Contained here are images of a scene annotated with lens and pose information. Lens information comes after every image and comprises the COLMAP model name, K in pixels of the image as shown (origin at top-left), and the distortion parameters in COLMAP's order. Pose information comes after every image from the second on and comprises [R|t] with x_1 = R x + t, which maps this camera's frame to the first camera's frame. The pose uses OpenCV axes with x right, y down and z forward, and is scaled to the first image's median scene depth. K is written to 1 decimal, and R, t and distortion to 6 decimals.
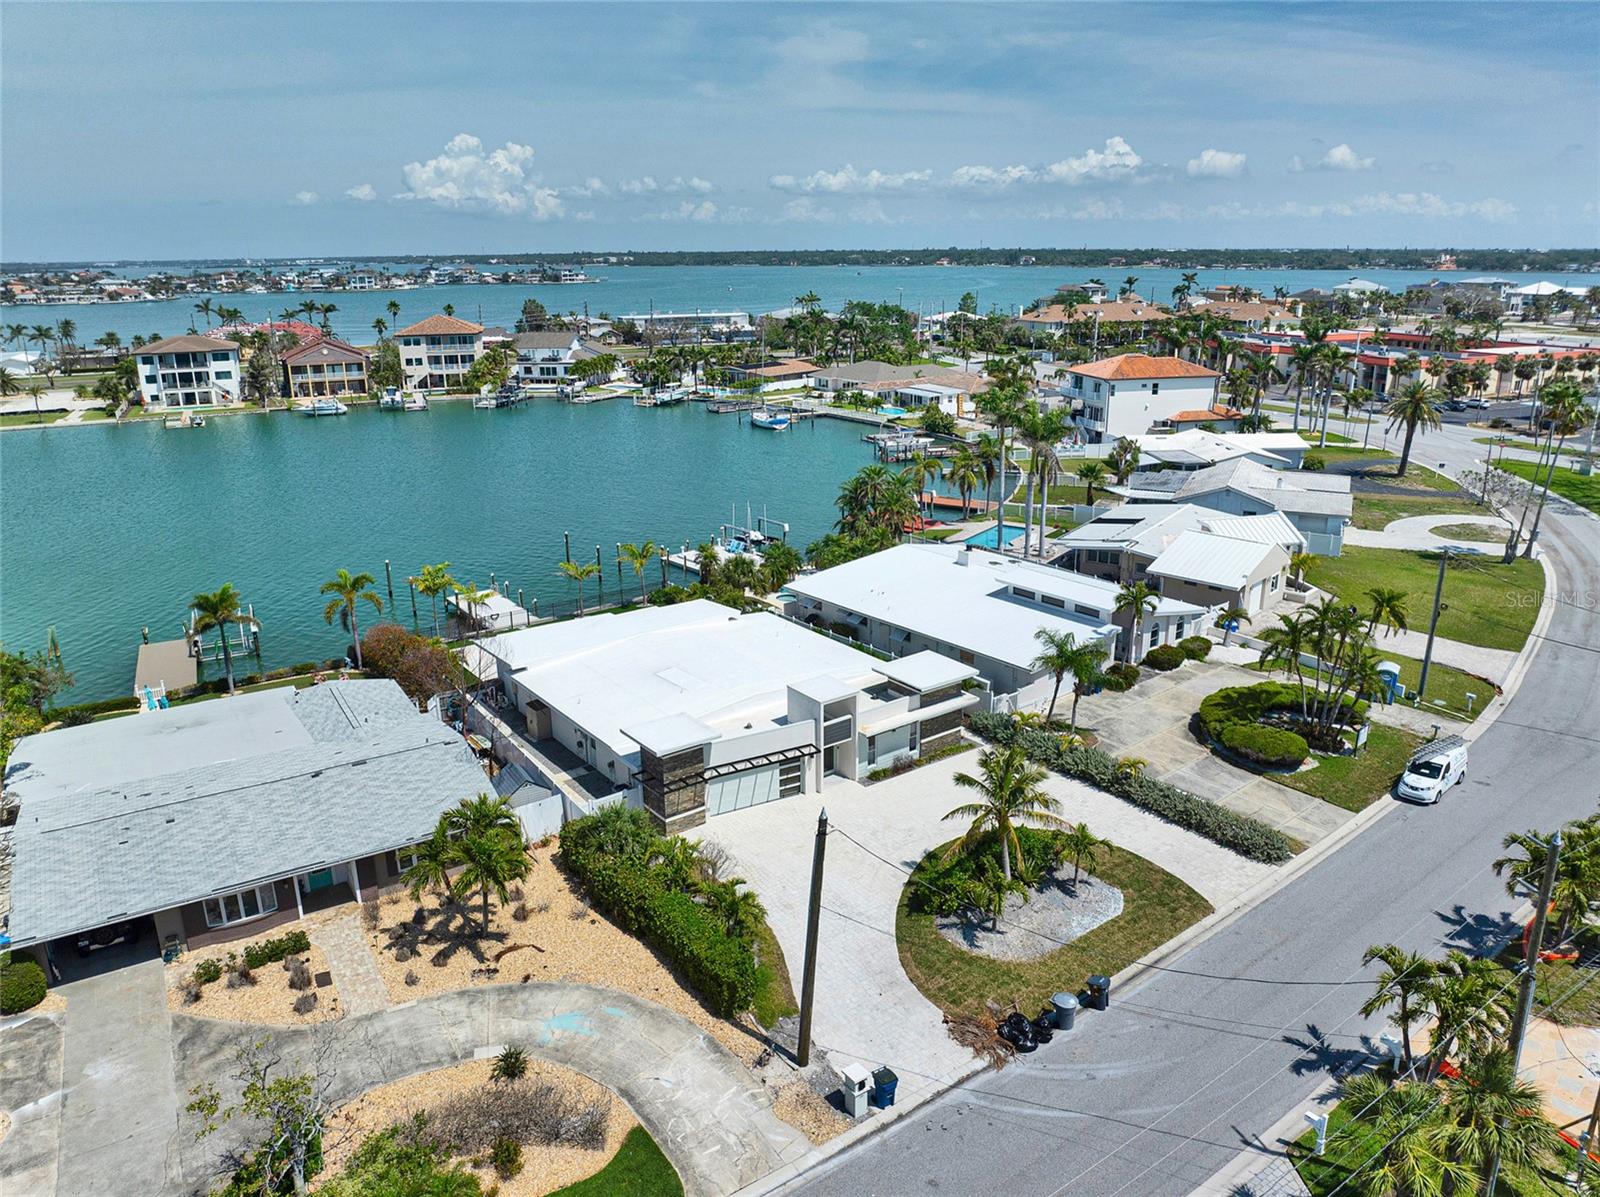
lens RADIAL K [[1123.7, 0, 805.7], [0, 1123.7, 598.8], [0, 0, 1]] dist [-0.037494, -0.000213]
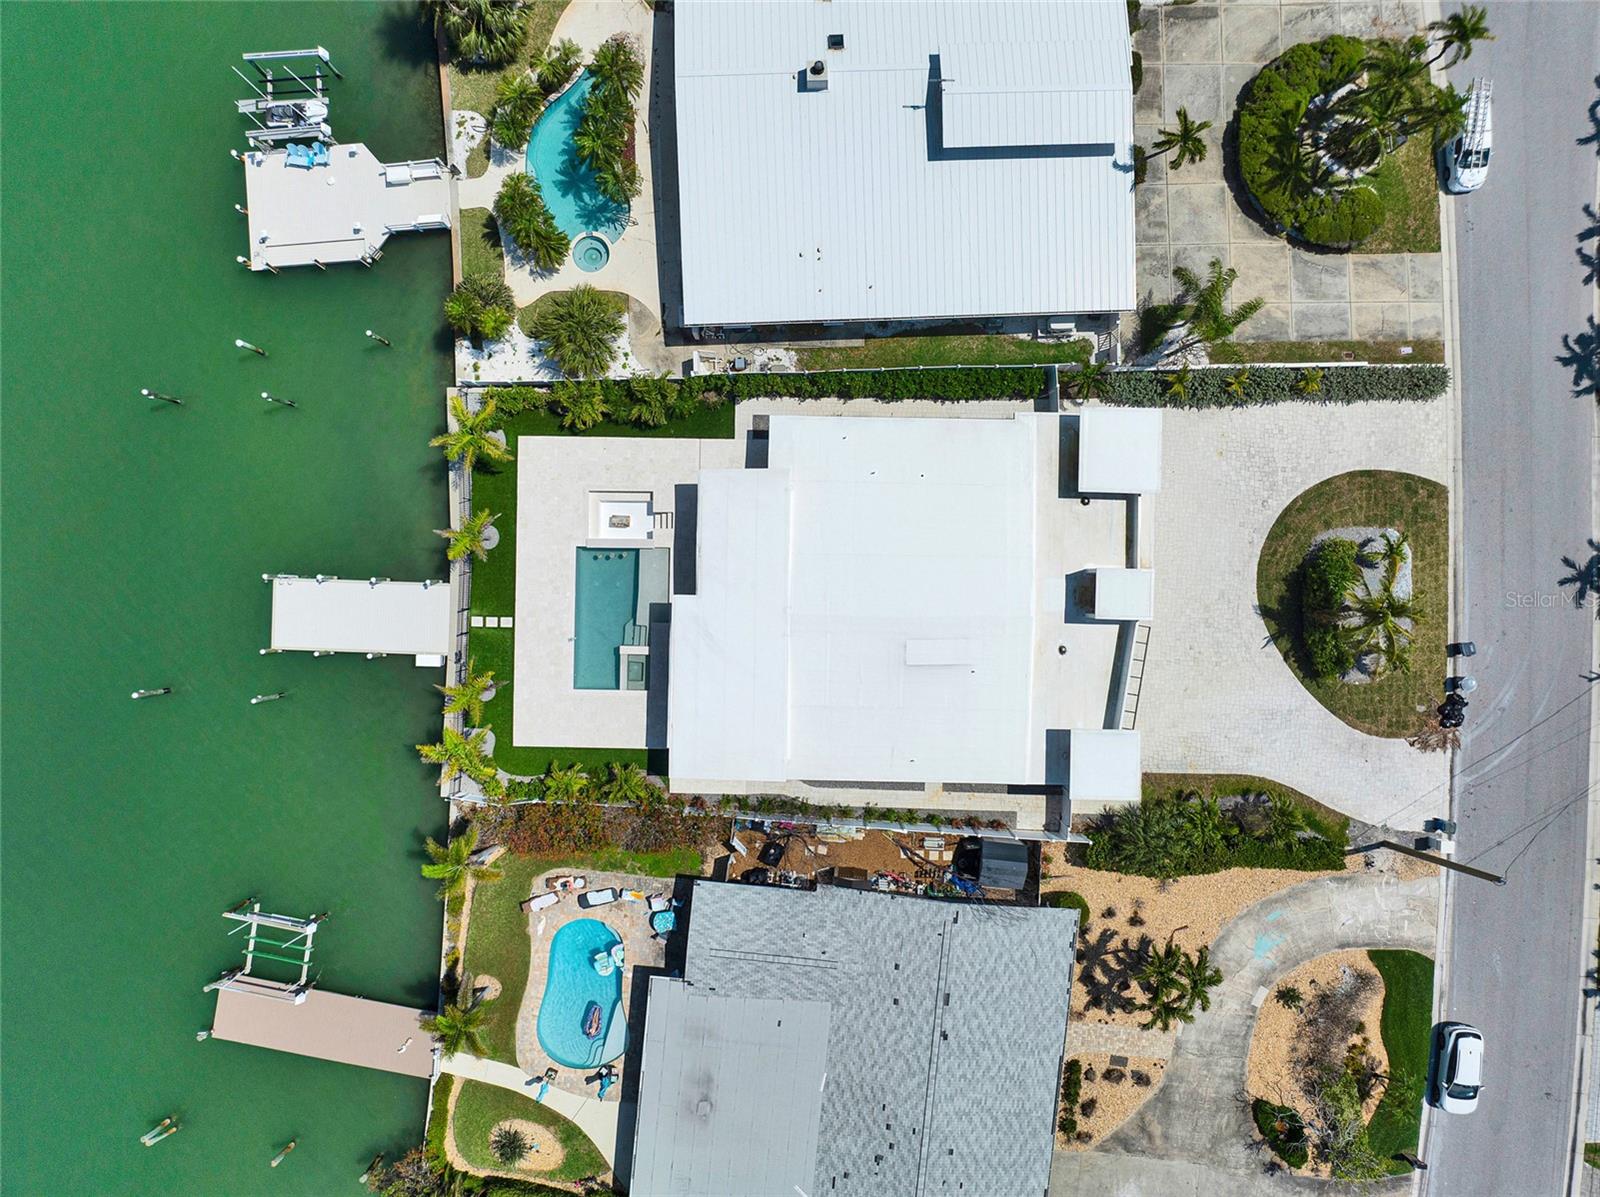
lens RADIAL K [[1123.7, 0, 805.7], [0, 1123.7, 598.8], [0, 0, 1]] dist [-0.037494, -0.000213]
pose [[0.615000, -0.788481, -0.008470, -0.043474], [0.235072, 0.173077, 0.956444, -0.264434], [-0.752673, -0.590204, 0.291792, 0.267100]]
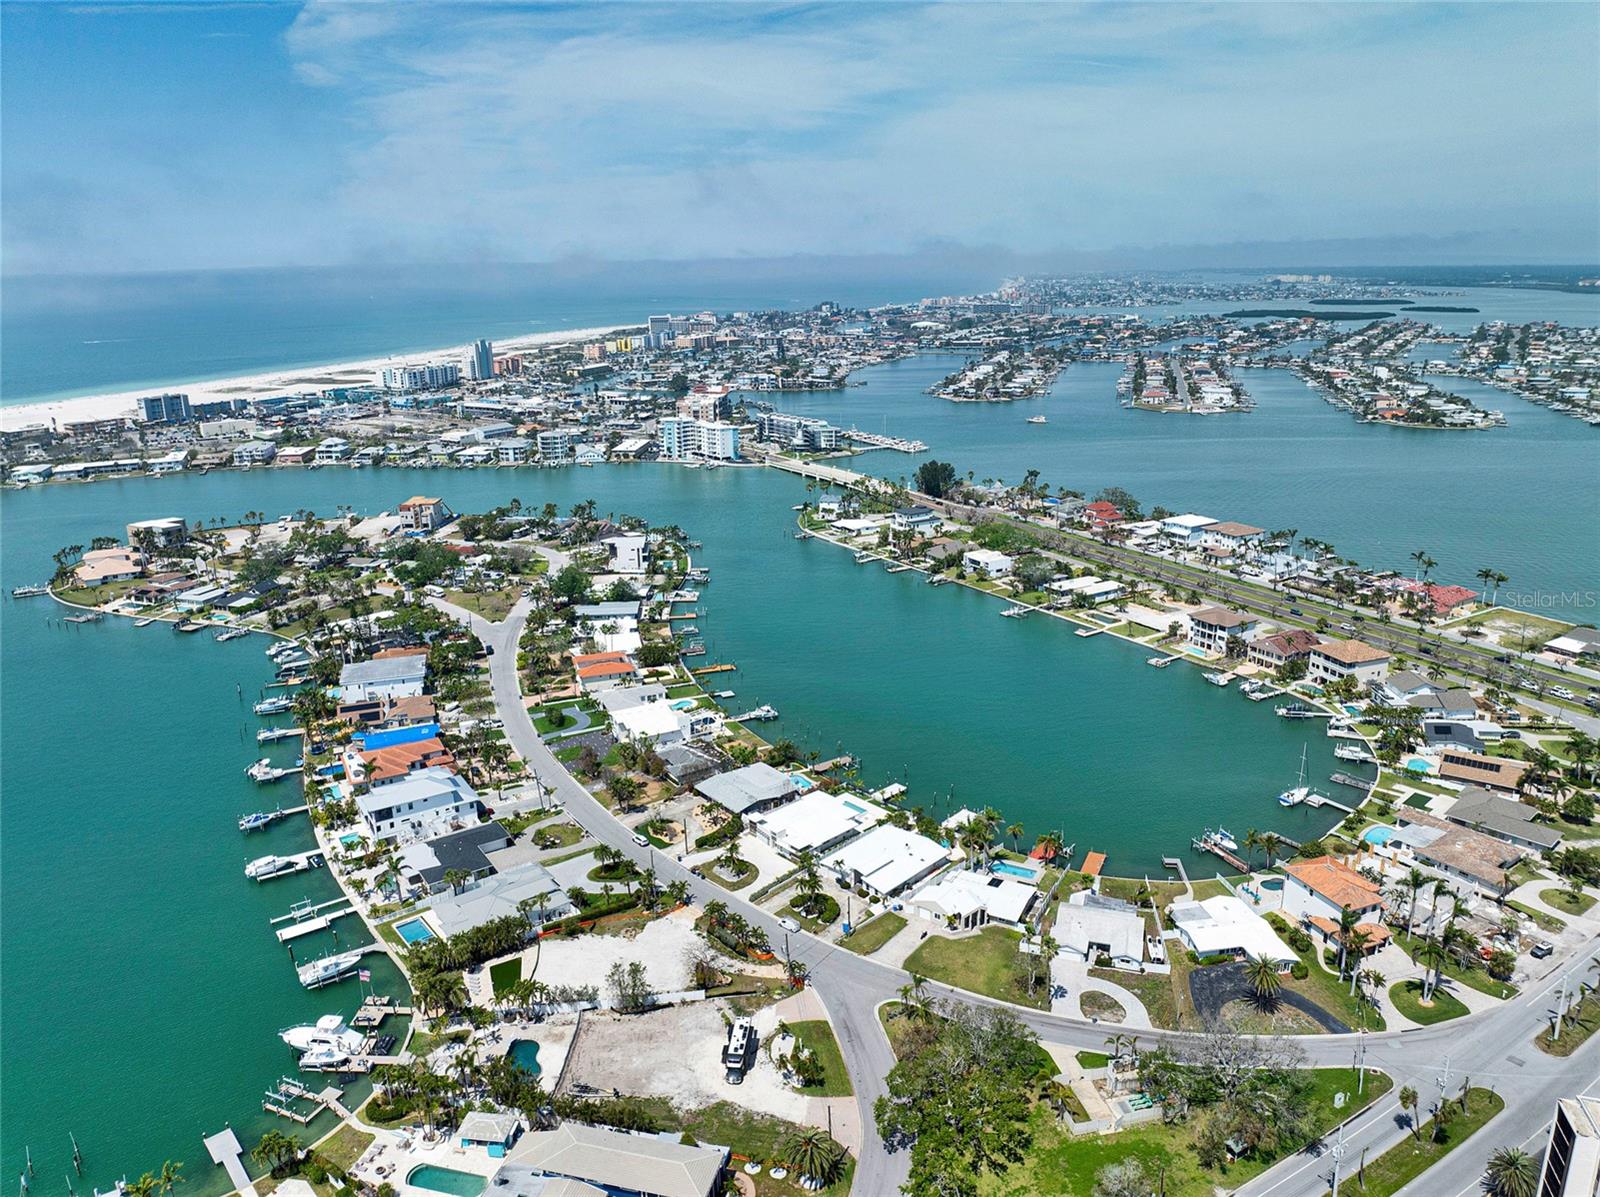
lens RADIAL K [[1123.6, 0, 810.1], [0, 1123.6, 593.5], [0, 0, 1]] dist [-0.031749, -0.008716]
pose [[0.117377, 0.286796, -0.950774, 1.176549], [-0.282518, 0.927476, 0.244890, -0.563648], [0.952054, 0.239867, 0.189889, 0.010090]]
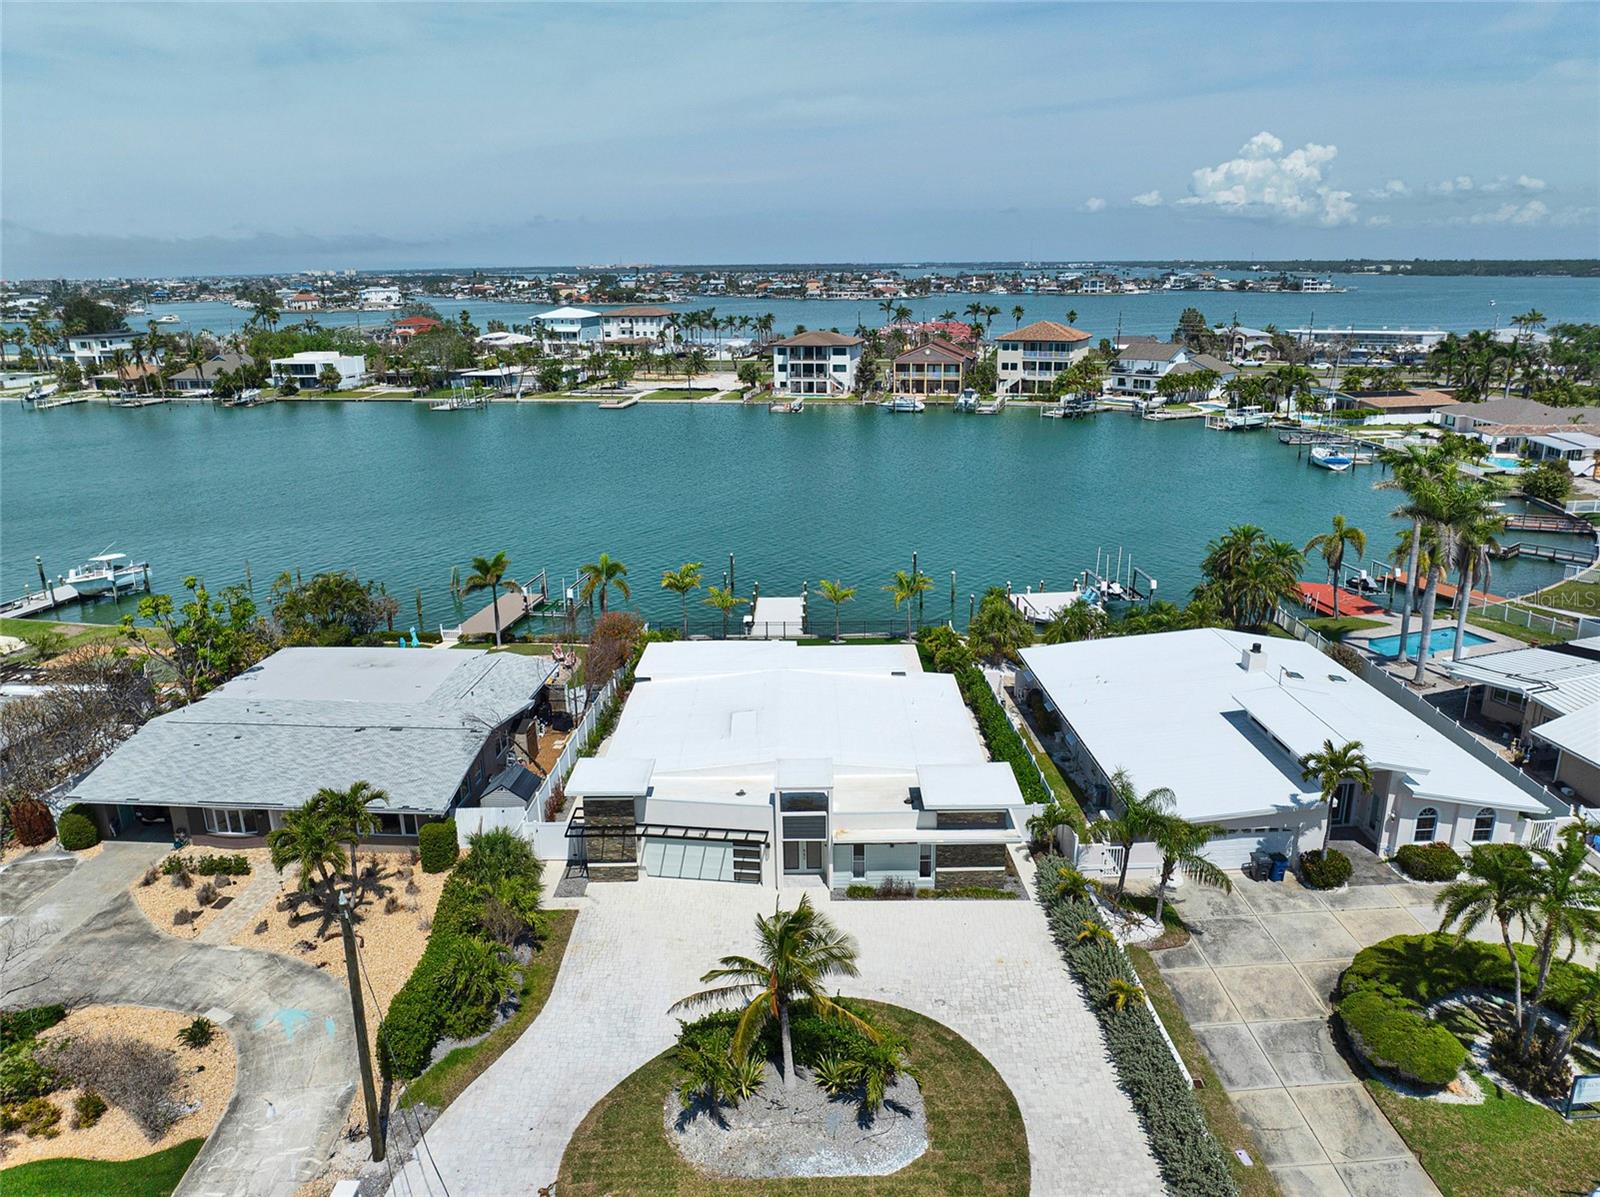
lens RADIAL K [[1123.7, 0, 805.7], [0, 1123.7, 598.8], [0, 0, 1]] dist [-0.037494, -0.000213]
pose [[0.801162, 0.168517, -0.574231, 0.140505], [-0.171074, 0.983984, 0.050084, -0.027176], [0.573475, 0.058110, 0.817160, 0.084984]]
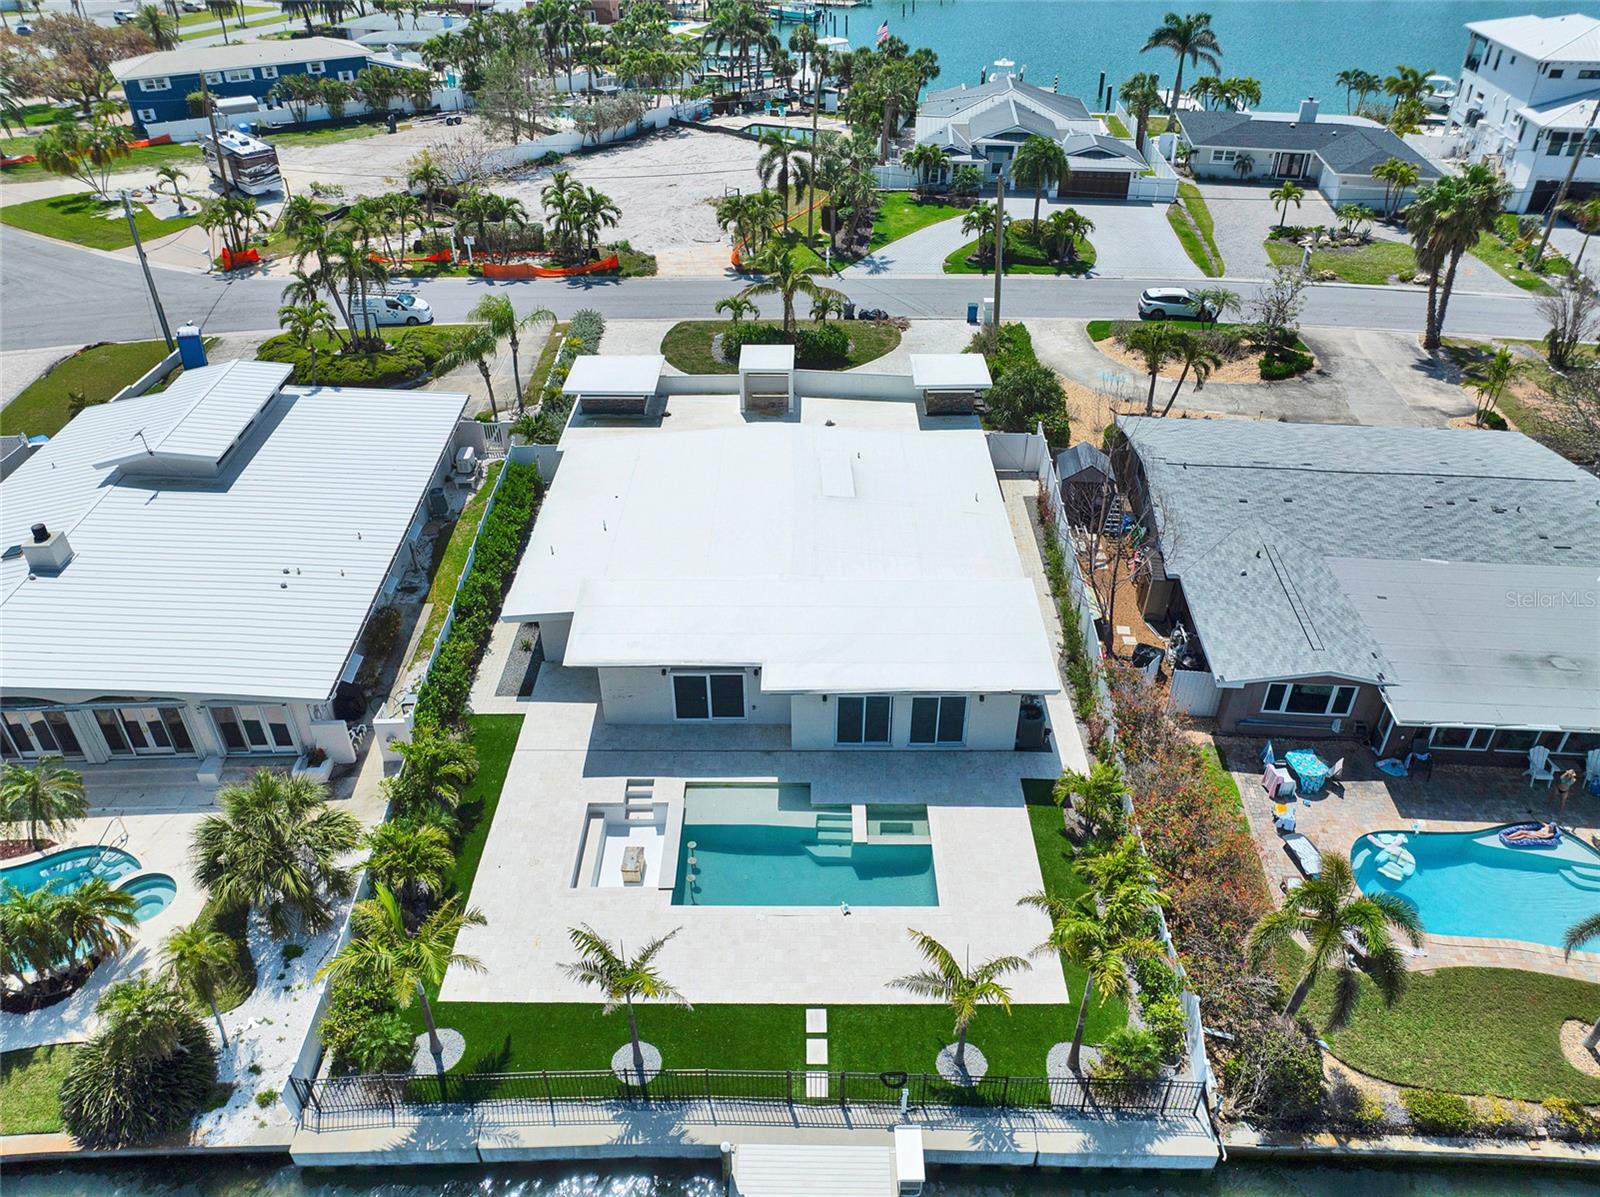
lens RADIAL K [[1123.7, 0, 805.7], [0, 1123.7, 598.8], [0, 0, 1]] dist [-0.037494, -0.000213]
pose [[-0.798942, -0.335025, 0.499449, -0.155486], [0.186231, 0.651830, 0.735143, -0.134214], [-0.571847, 0.680350, -0.458383, 0.445153]]
